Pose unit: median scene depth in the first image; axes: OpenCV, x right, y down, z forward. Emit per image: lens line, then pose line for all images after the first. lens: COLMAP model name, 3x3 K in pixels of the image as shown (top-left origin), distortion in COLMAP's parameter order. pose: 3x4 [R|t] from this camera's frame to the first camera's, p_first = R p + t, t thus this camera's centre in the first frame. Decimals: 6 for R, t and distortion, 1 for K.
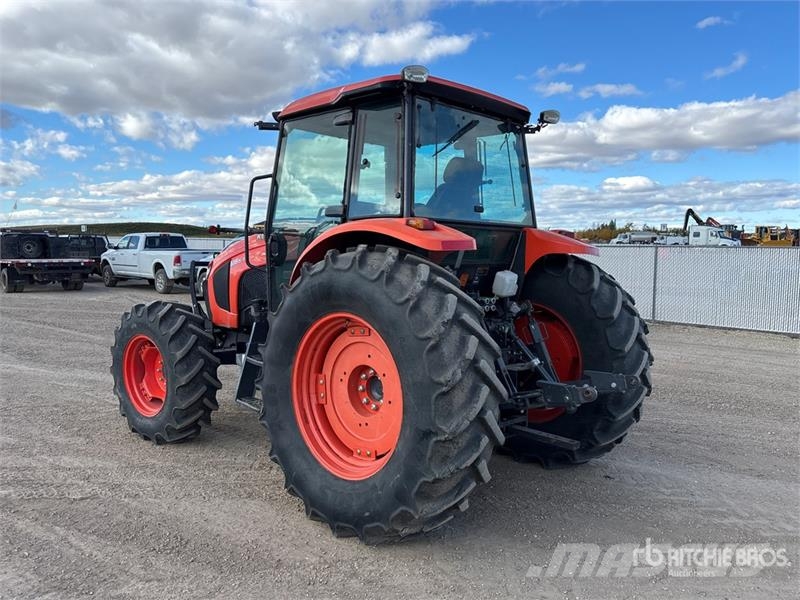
lens RADIAL K [[607.8, 0, 397.0], [0, 607.8, 299.4], [0, 0, 1]] dist [0.037191, -0.029957]
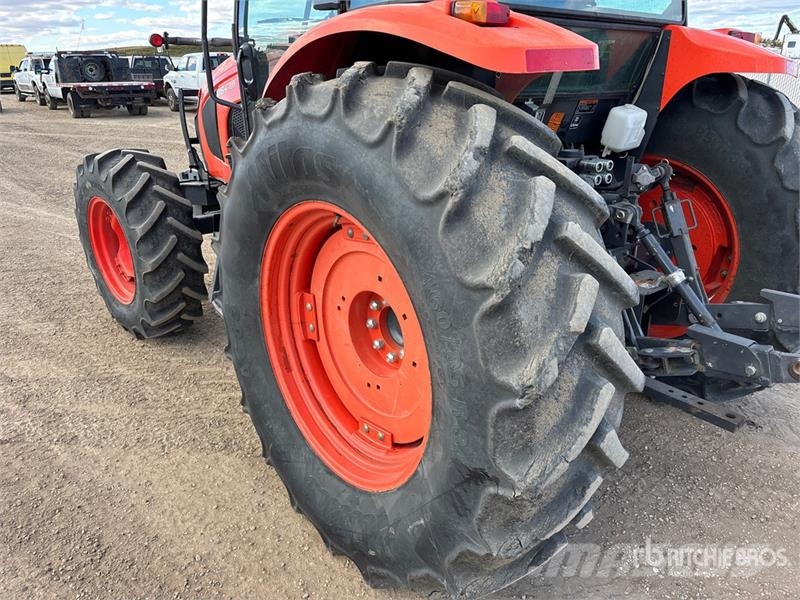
lens RADIAL K [[595.9, 0, 402.9], [0, 595.9, 297.7], [0, 0, 1]] dist [0.023575, -0.015724]
pose [[0.995245, 0.022506, -0.094766, 0.024891], [0.005073, 0.959639, 0.281188, -0.038738], [0.097269, -0.280332, 0.954962, 0.443094]]
